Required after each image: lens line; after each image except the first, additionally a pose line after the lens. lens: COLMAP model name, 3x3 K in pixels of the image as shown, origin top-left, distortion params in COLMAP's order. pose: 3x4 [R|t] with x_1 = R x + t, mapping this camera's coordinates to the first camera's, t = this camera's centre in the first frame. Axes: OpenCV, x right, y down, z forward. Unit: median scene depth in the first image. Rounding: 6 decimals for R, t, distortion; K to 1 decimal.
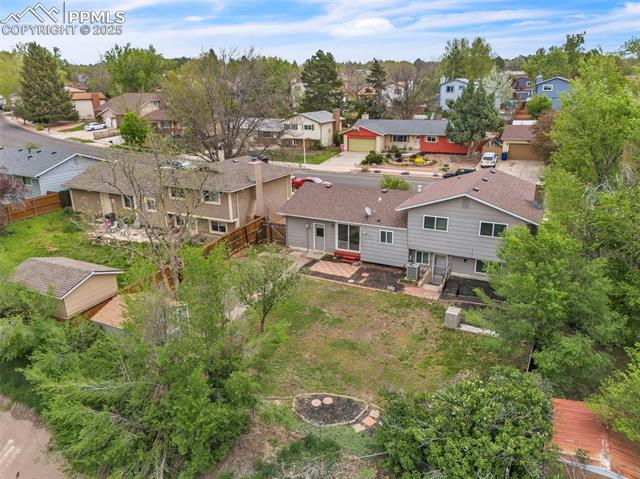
lens RADIAL K [[471.6, 0, 320.0], [0, 471.6, 239.5], [0, 0, 1]] dist [0.090320, -0.109797]
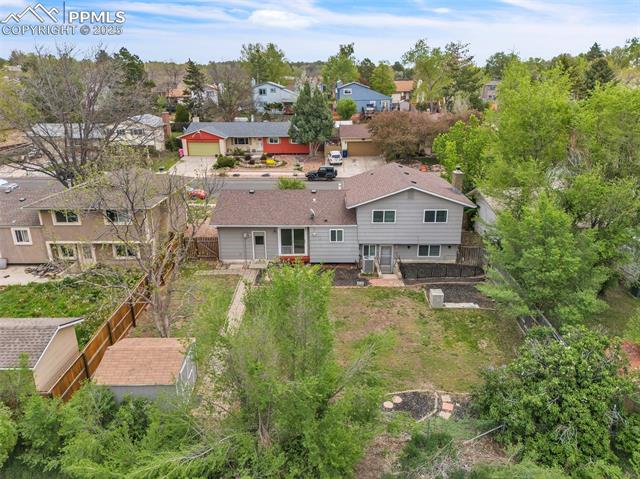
lens RADIAL K [[471.6, 0, 320.0], [0, 471.6, 239.5], [0, 0, 1]] dist [0.090320, -0.109797]
pose [[0.894703, -0.130598, 0.427144, -0.287122], [0.132985, 0.990818, 0.024386, -0.023033], [-0.426406, 0.034986, 0.903855, 0.084075]]
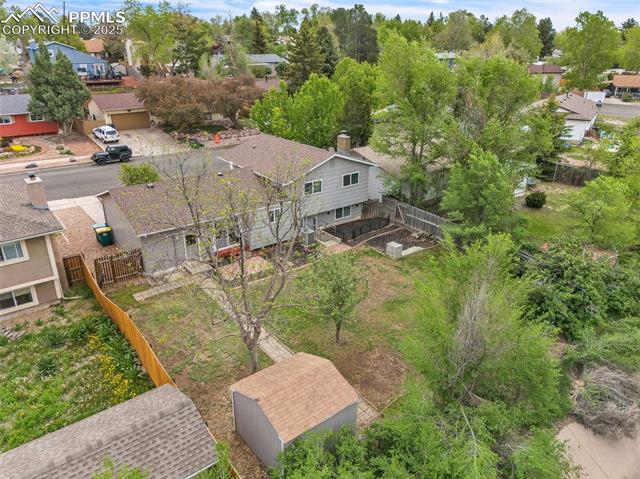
lens RADIAL K [[471.6, 0, 320.0], [0, 471.6, 239.5], [0, 0, 1]] dist [0.090320, -0.109797]
pose [[0.414271, -0.332178, 0.847371, -0.579720], [0.274607, 0.933251, 0.231590, -0.139090], [-0.867739, 0.136753, 0.477837, 0.403992]]
